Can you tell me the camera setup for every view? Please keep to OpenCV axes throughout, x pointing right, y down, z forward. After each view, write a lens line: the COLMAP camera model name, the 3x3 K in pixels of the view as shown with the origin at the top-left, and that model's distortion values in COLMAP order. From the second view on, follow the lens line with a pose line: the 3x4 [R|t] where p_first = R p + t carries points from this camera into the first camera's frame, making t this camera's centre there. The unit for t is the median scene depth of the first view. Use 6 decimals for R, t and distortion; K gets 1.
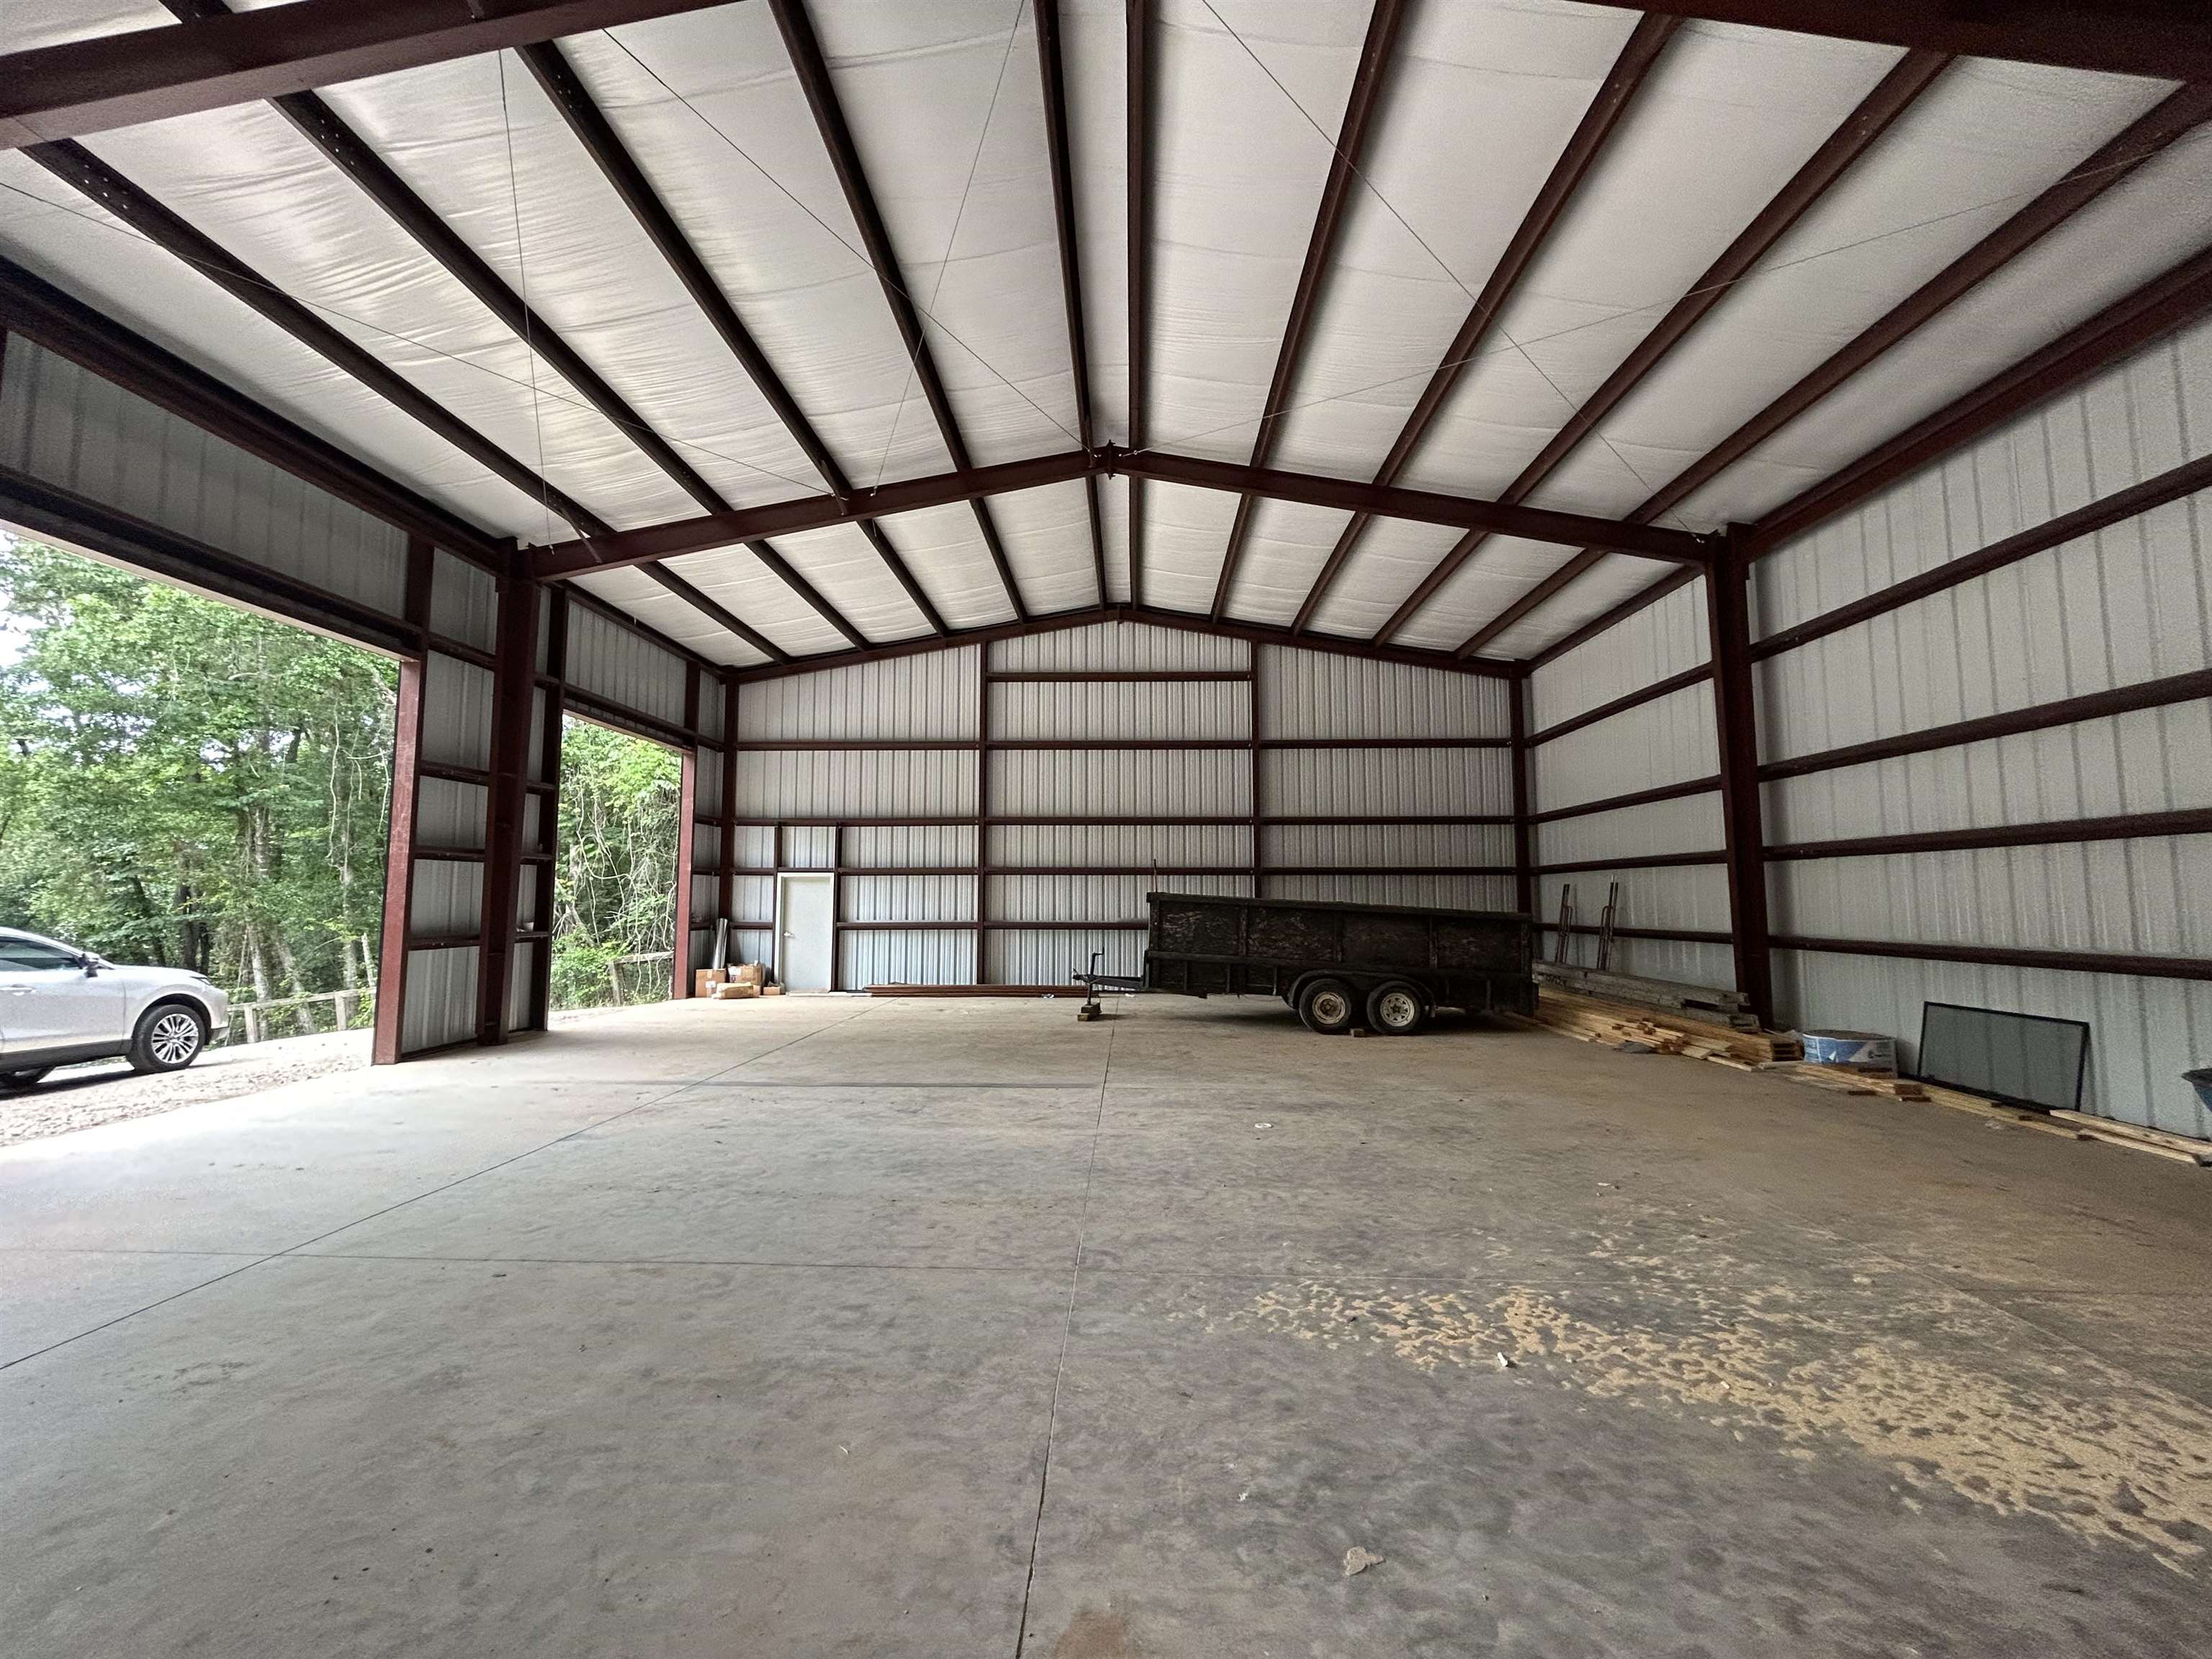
lens RADIAL K [[851.3, 0, 1106.0], [0, 851.3, 829.5], [0, 0, 1]] dist [0.000353, -0.000104]
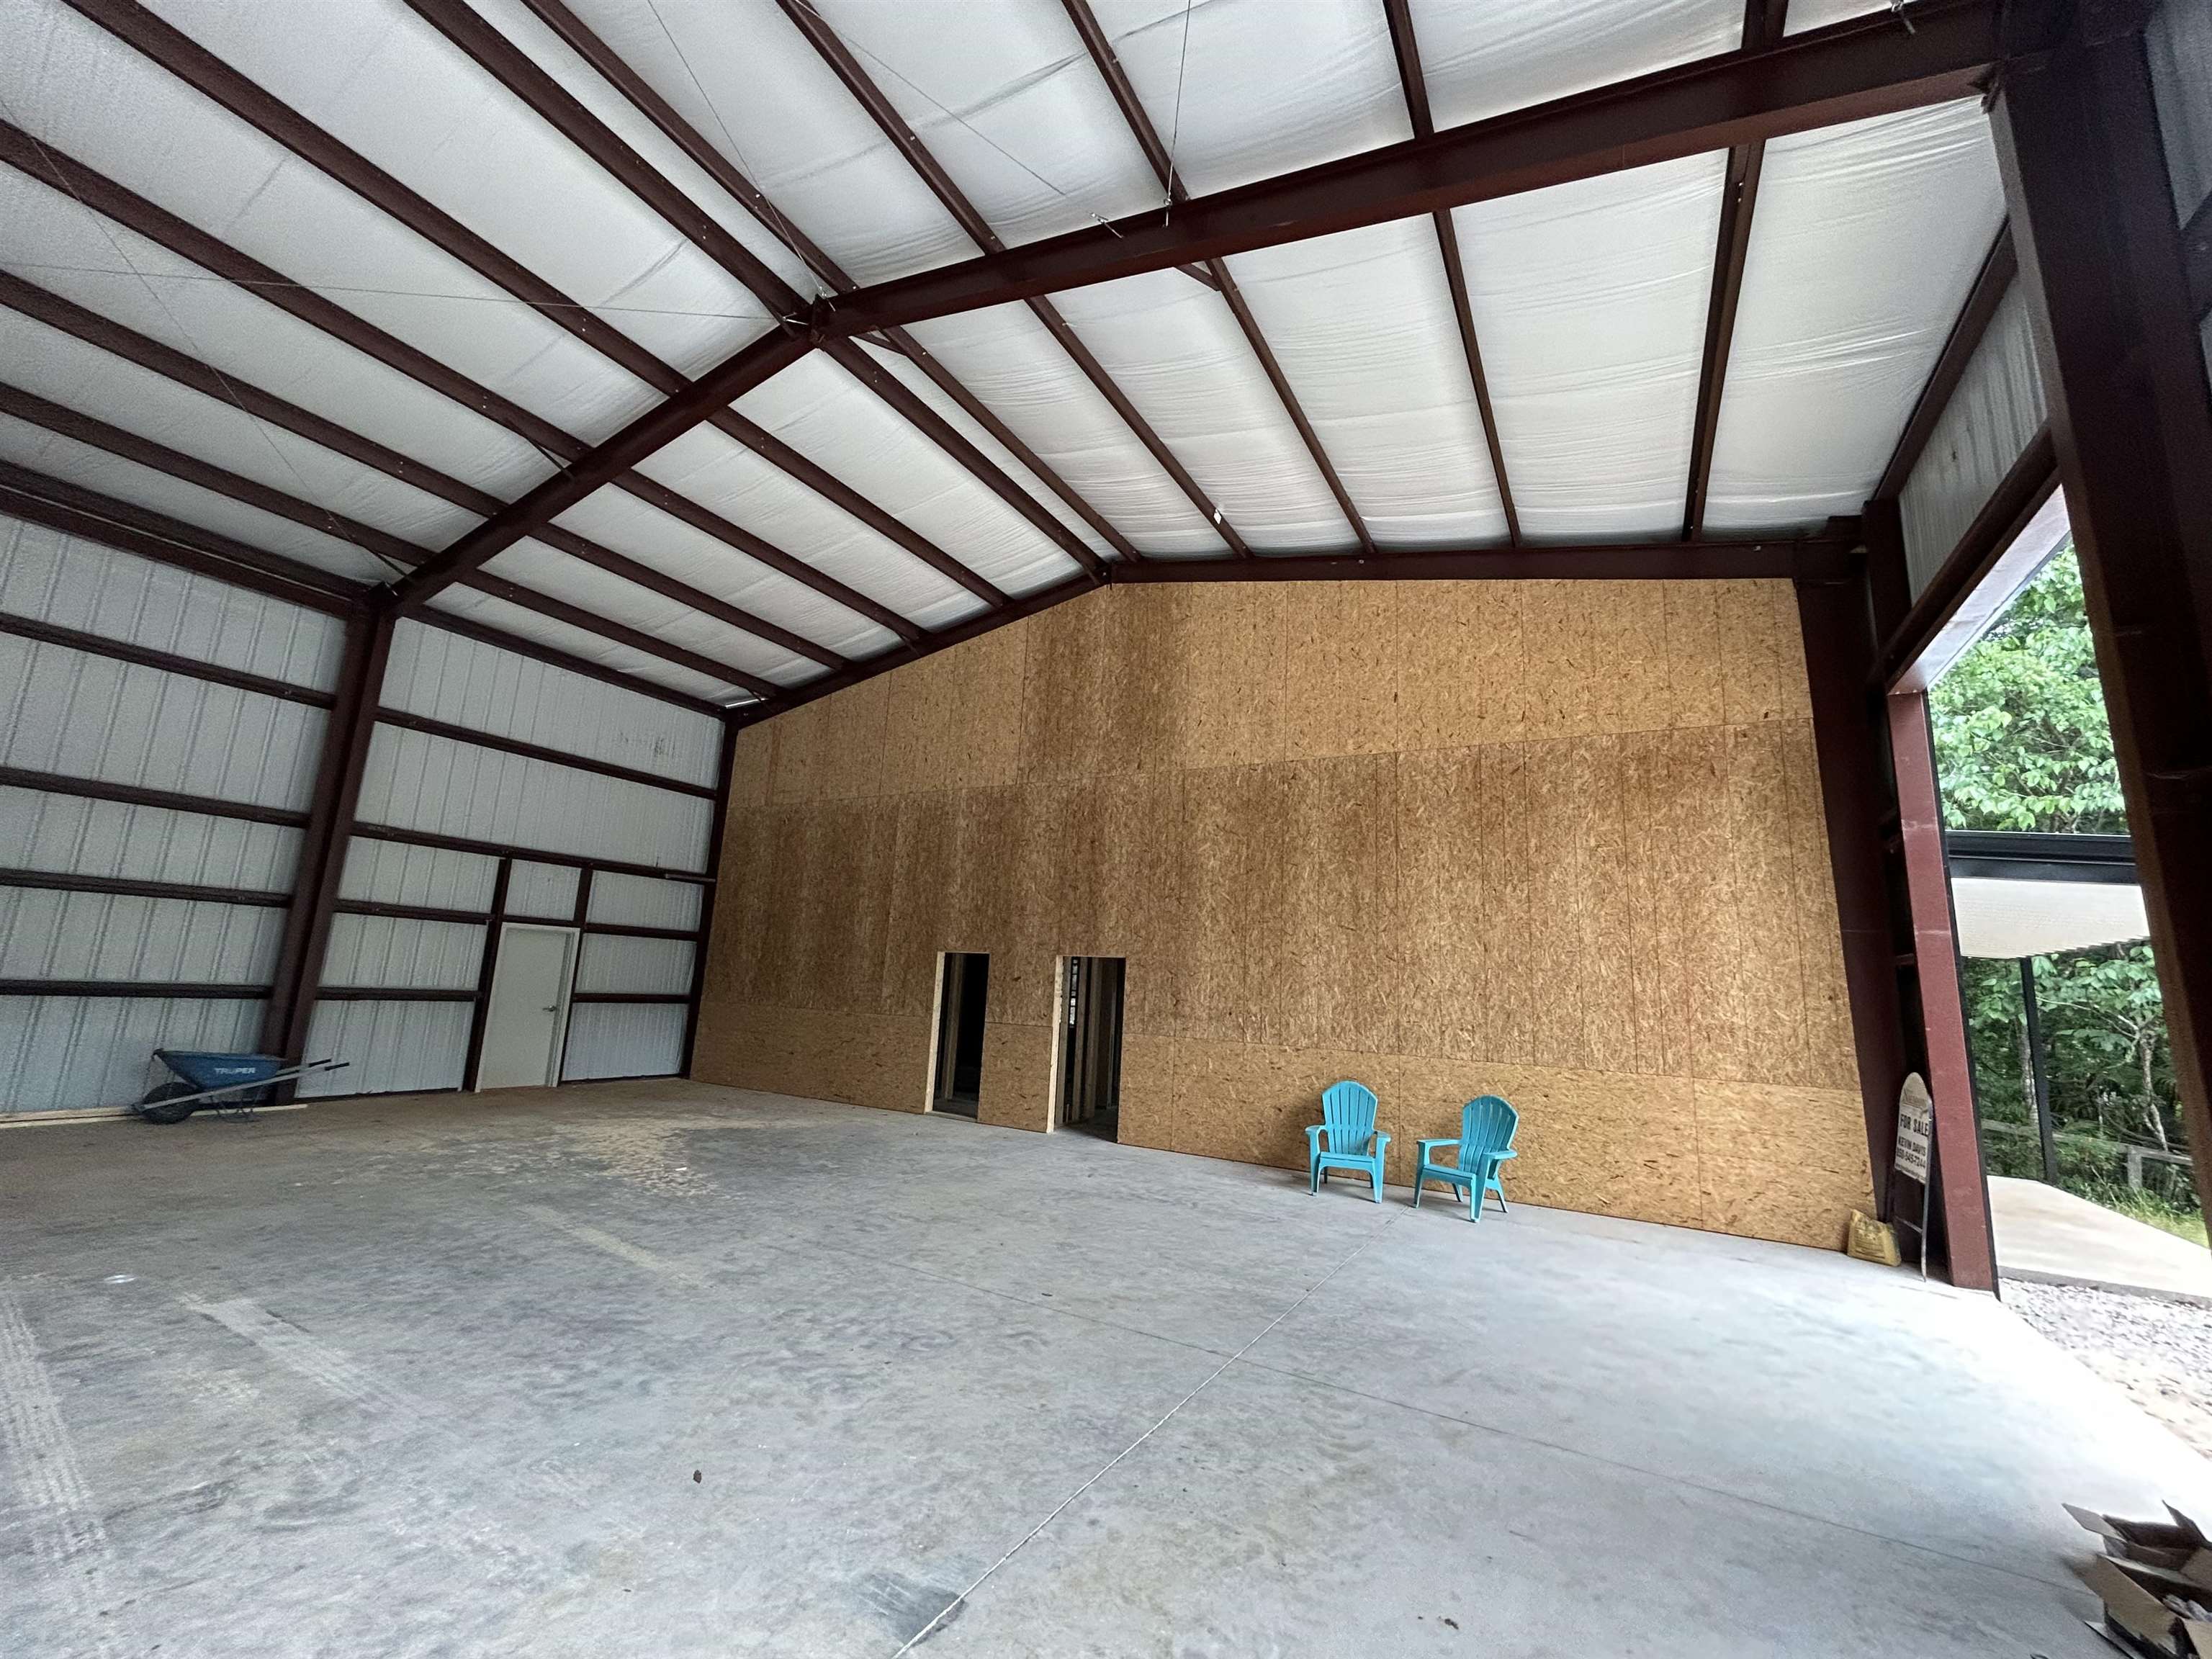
lens RADIAL K [[851.3, 0, 1106.0], [0, 851.3, 829.5], [0, 0, 1]] dist [0.000353, -0.000104]
pose [[-0.870101, 0.040488, 0.491208, -1.210079], [-0.090948, 0.966317, -0.240750, 0.137893], [-0.484410, -0.254151, -0.837111, 1.842369]]
